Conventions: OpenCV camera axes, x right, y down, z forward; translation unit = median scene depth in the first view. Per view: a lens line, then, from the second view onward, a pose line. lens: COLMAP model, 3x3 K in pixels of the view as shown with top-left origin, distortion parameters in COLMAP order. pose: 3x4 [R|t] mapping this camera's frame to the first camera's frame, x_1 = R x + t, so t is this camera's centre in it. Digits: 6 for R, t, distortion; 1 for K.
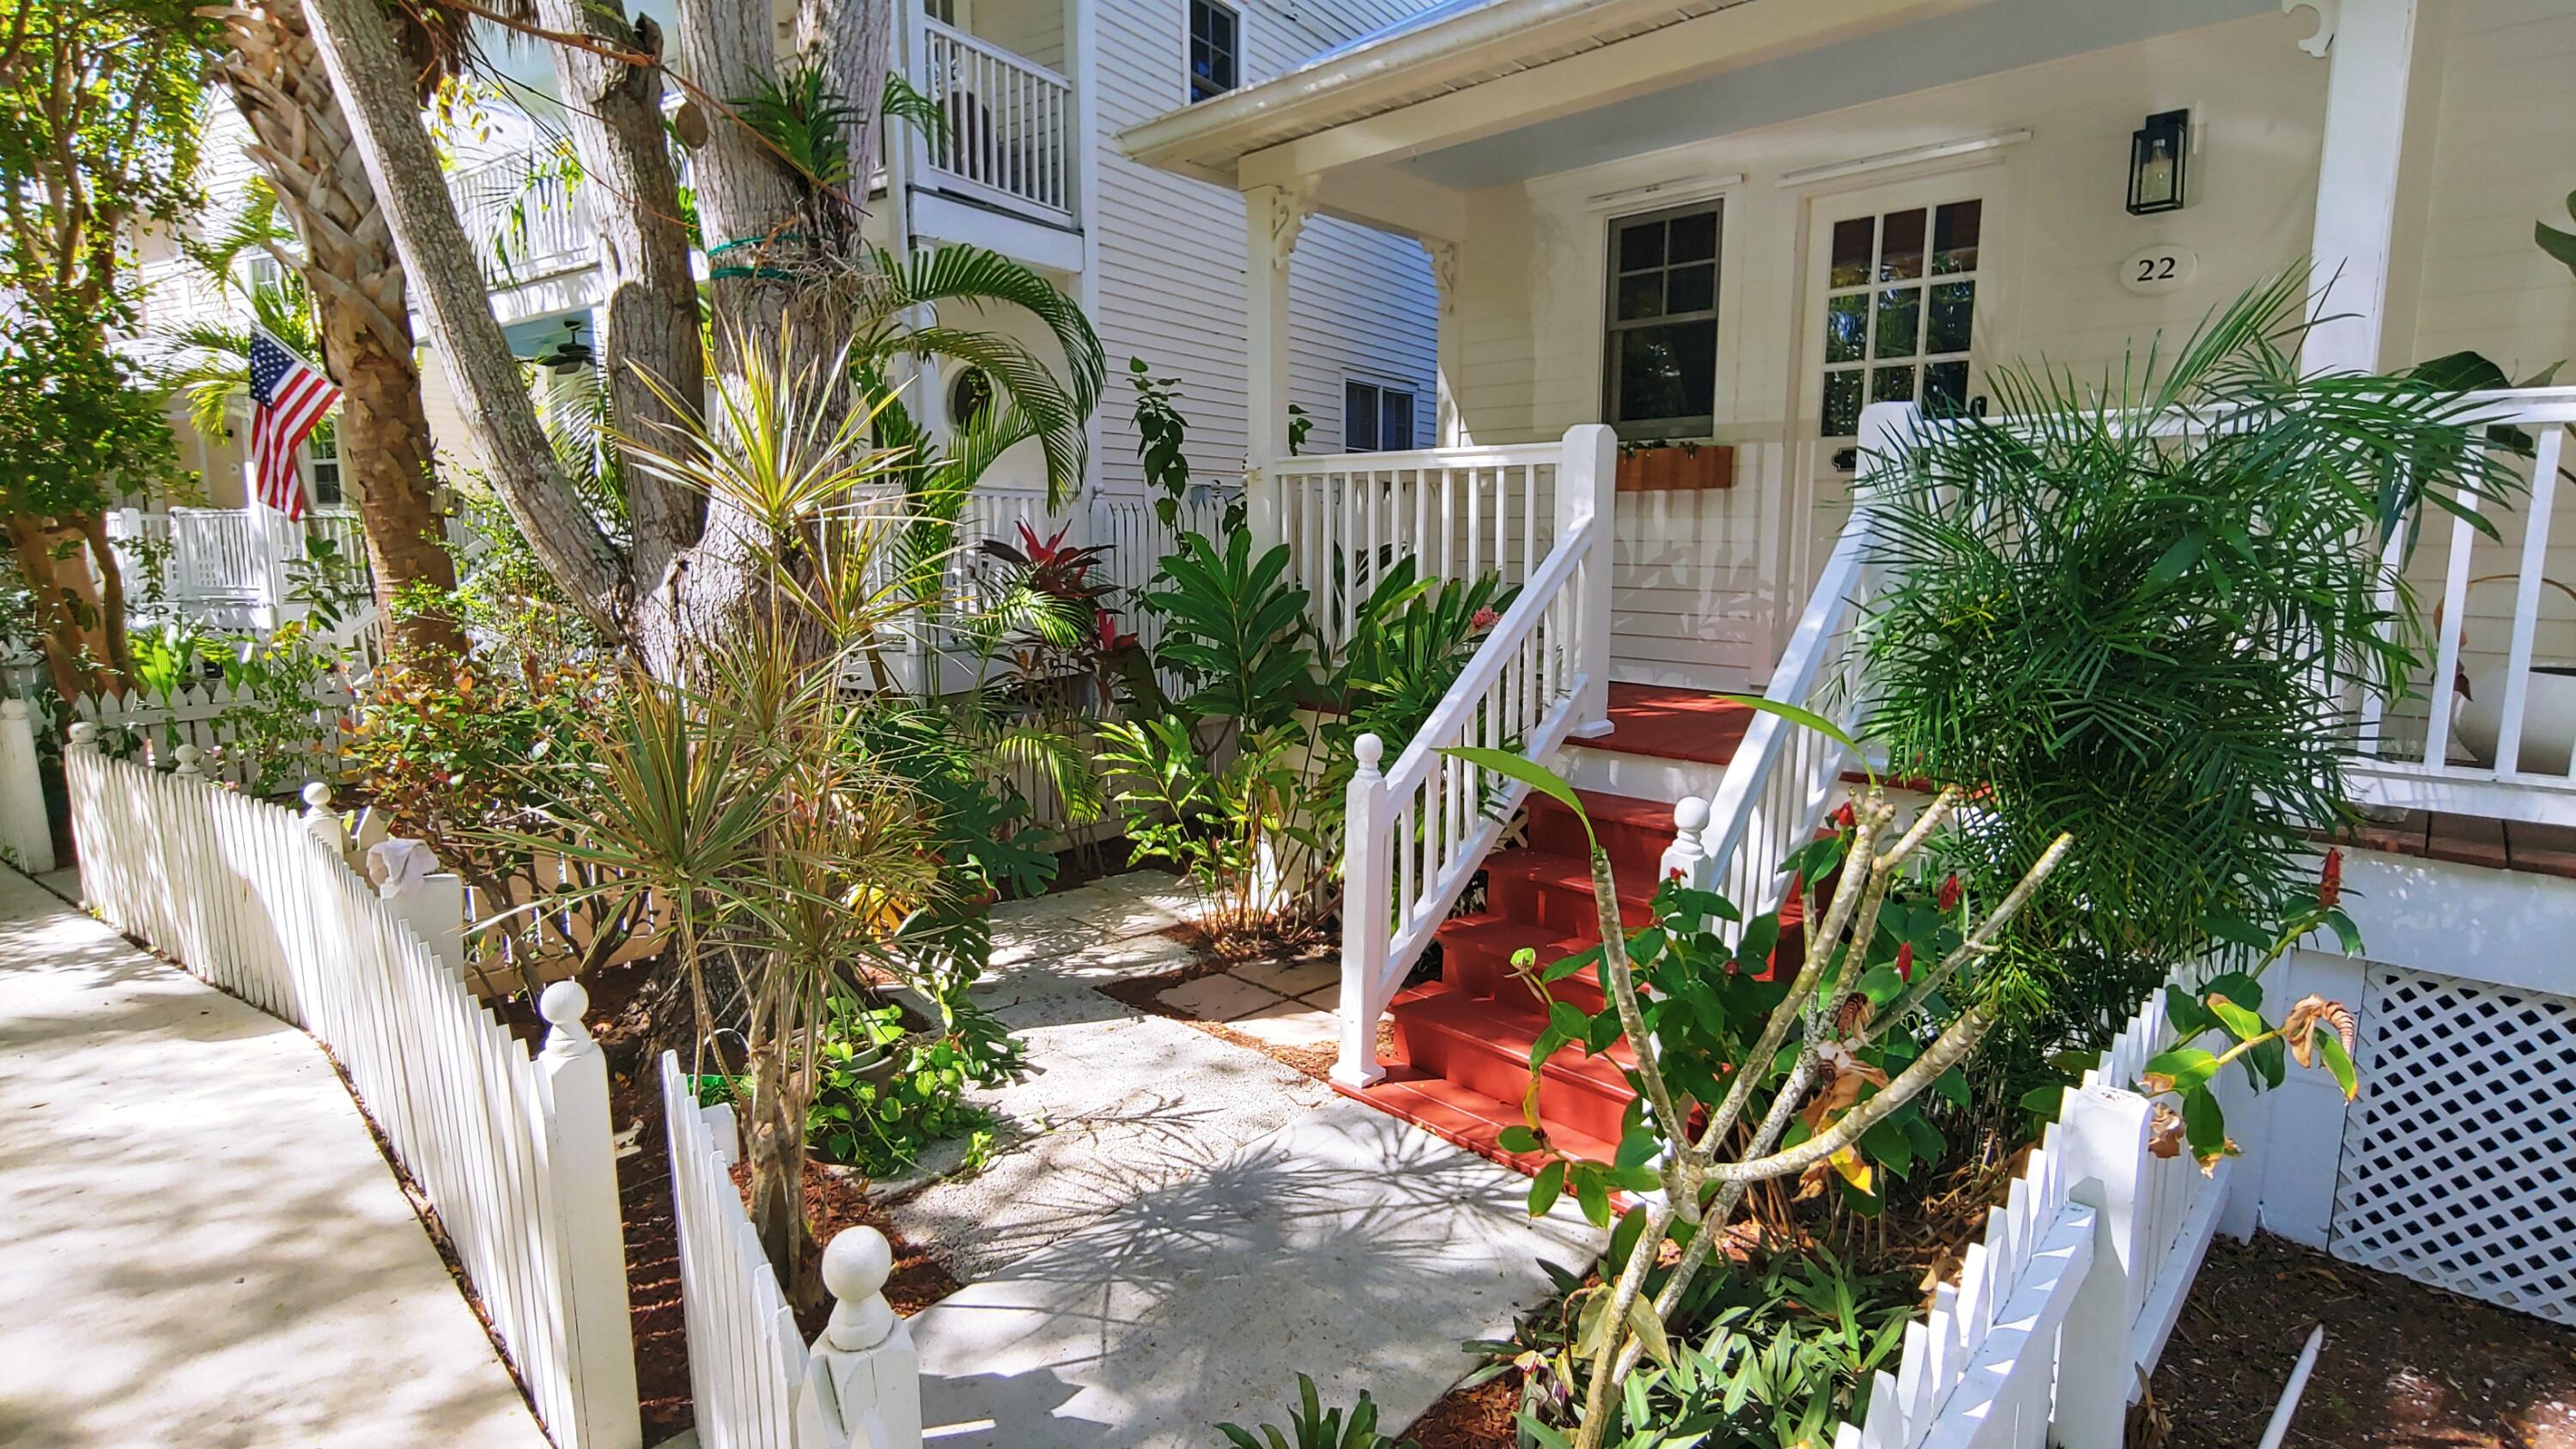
lens RADIAL K [[1238.9, 0, 1279.4], [0, 1238.9, 729.7], [0, 0, 1]] dist [-0.027651, -0.001491]
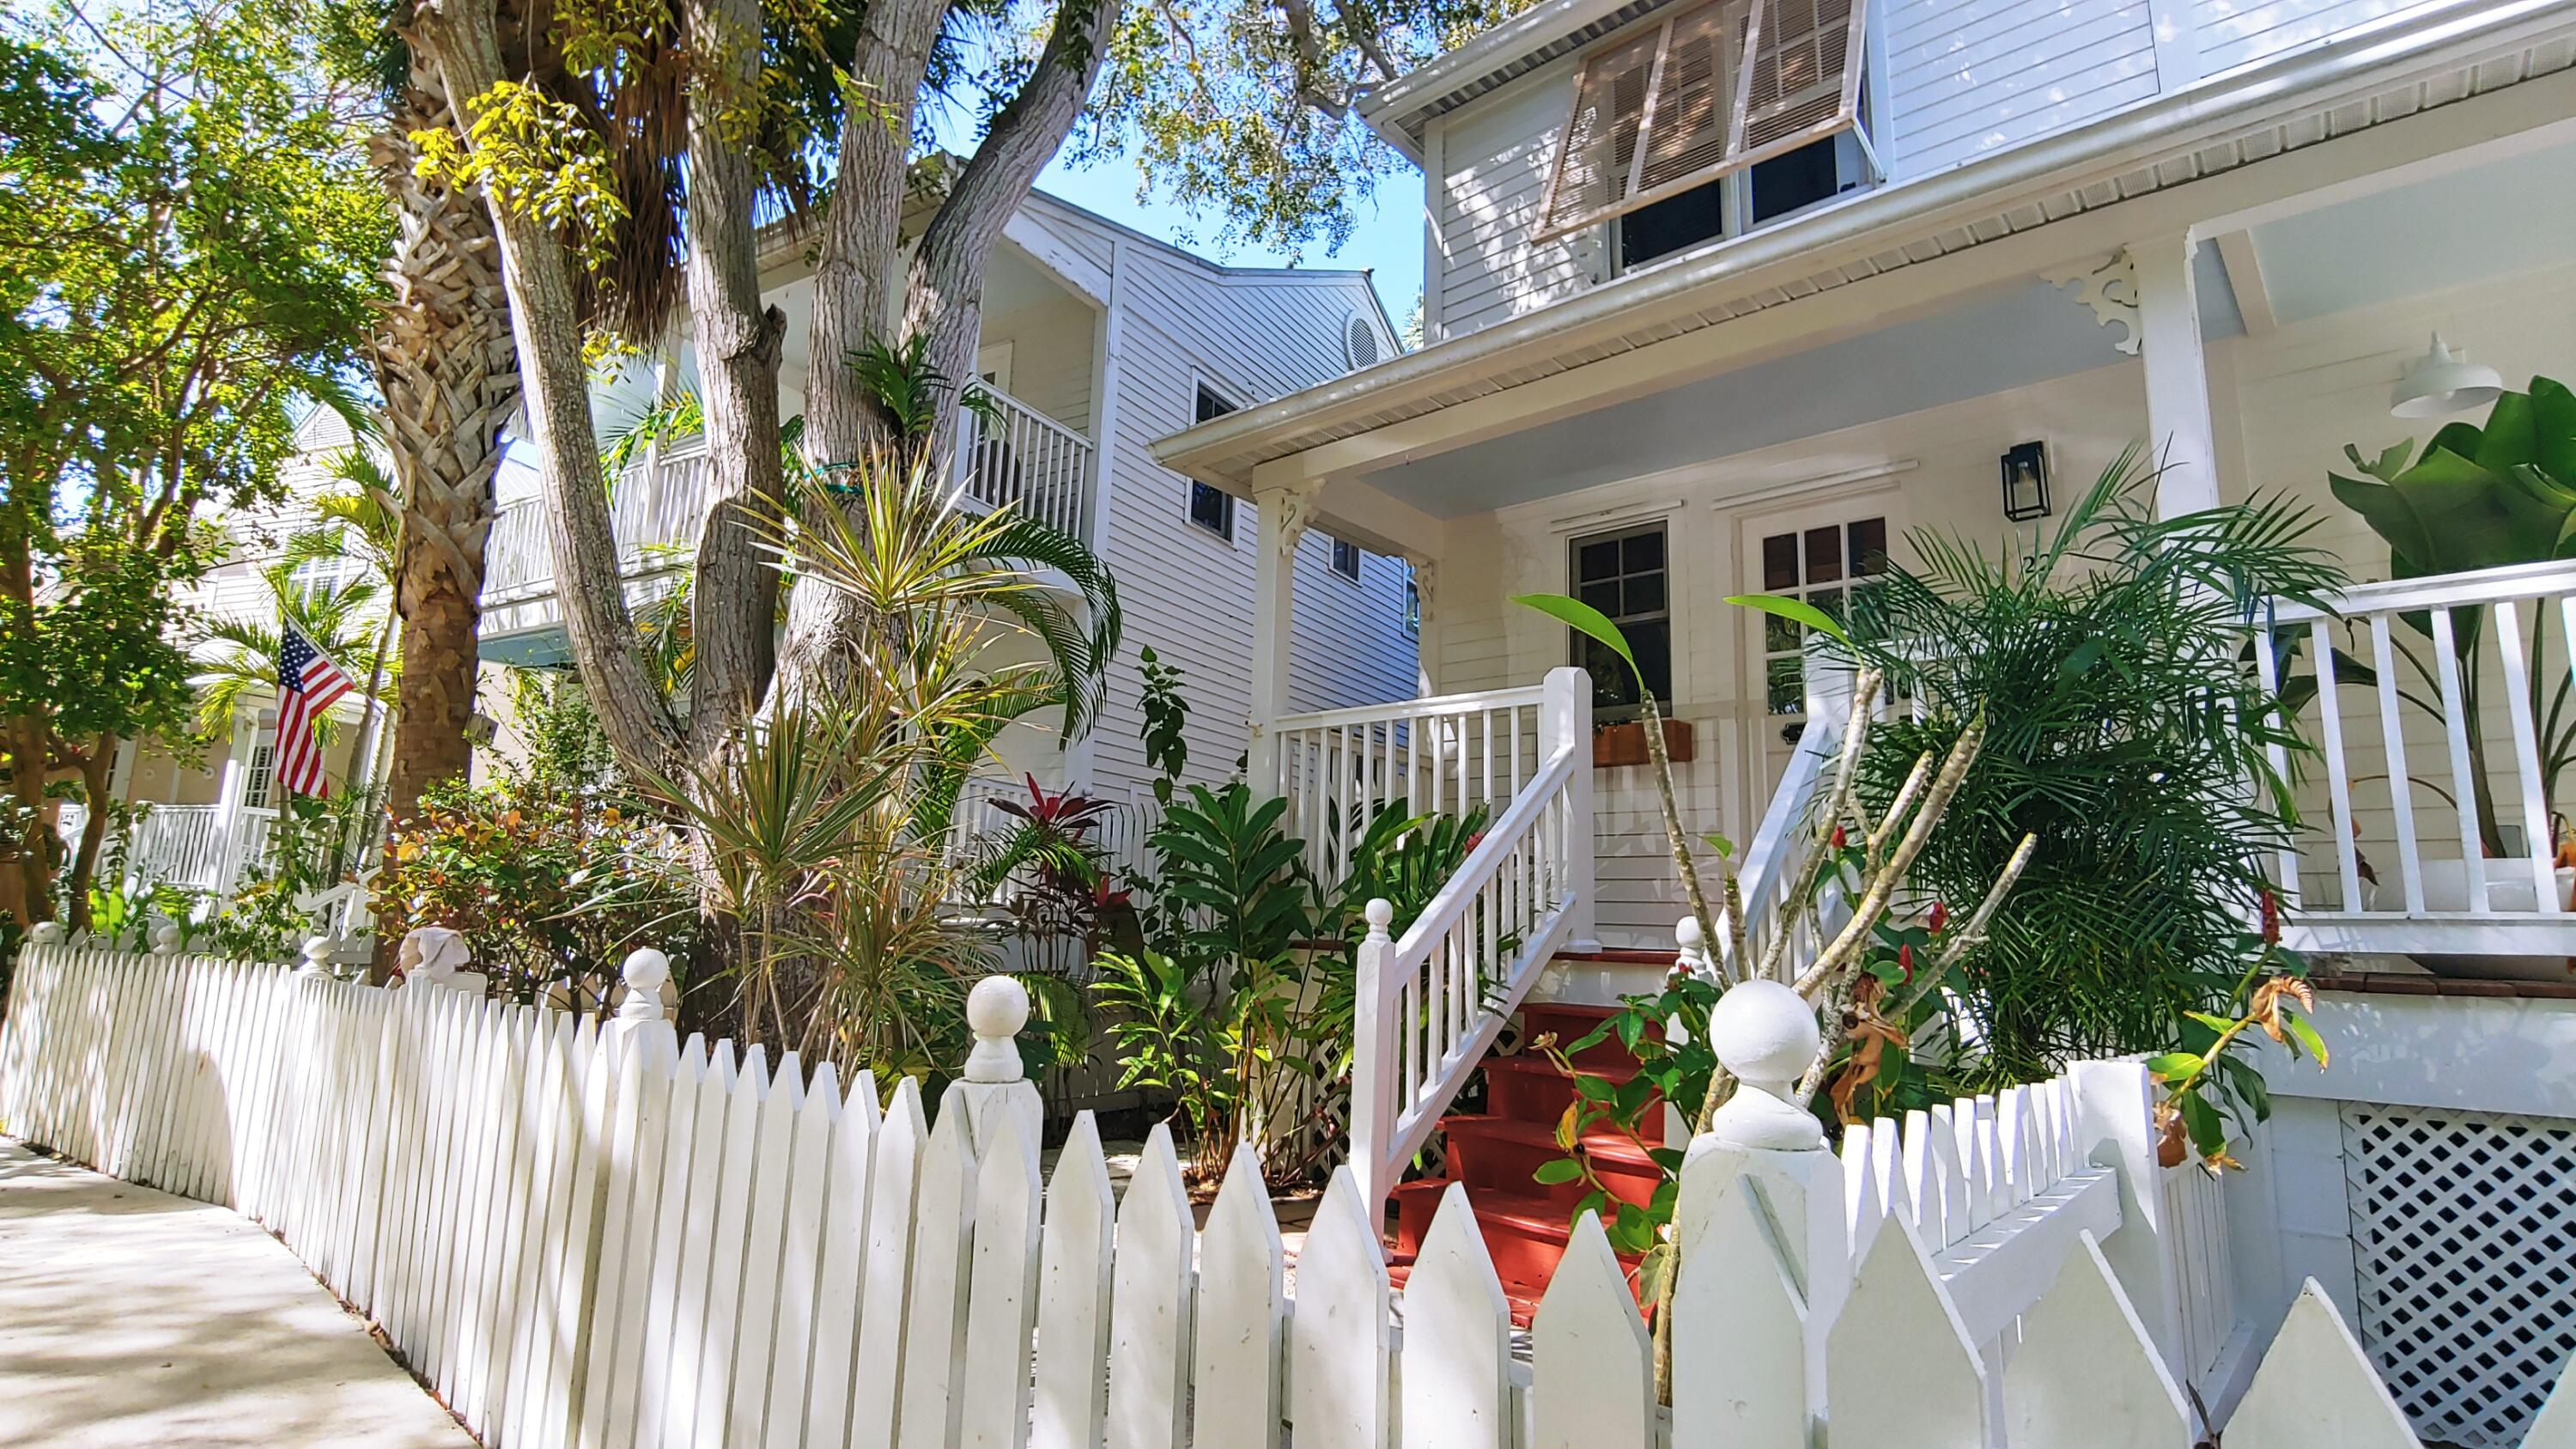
lens RADIAL K [[1238.9, 0, 1288.9], [0, 1238.9, 711.3], [0, 0, 1]] dist [-0.027651, -0.001491]
pose [[0.998361, 0.042209, 0.038645, -0.038261], [-0.027211, 0.944186, -0.328287, 0.146532], [-0.050345, 0.326697, 0.943787, -0.032720]]
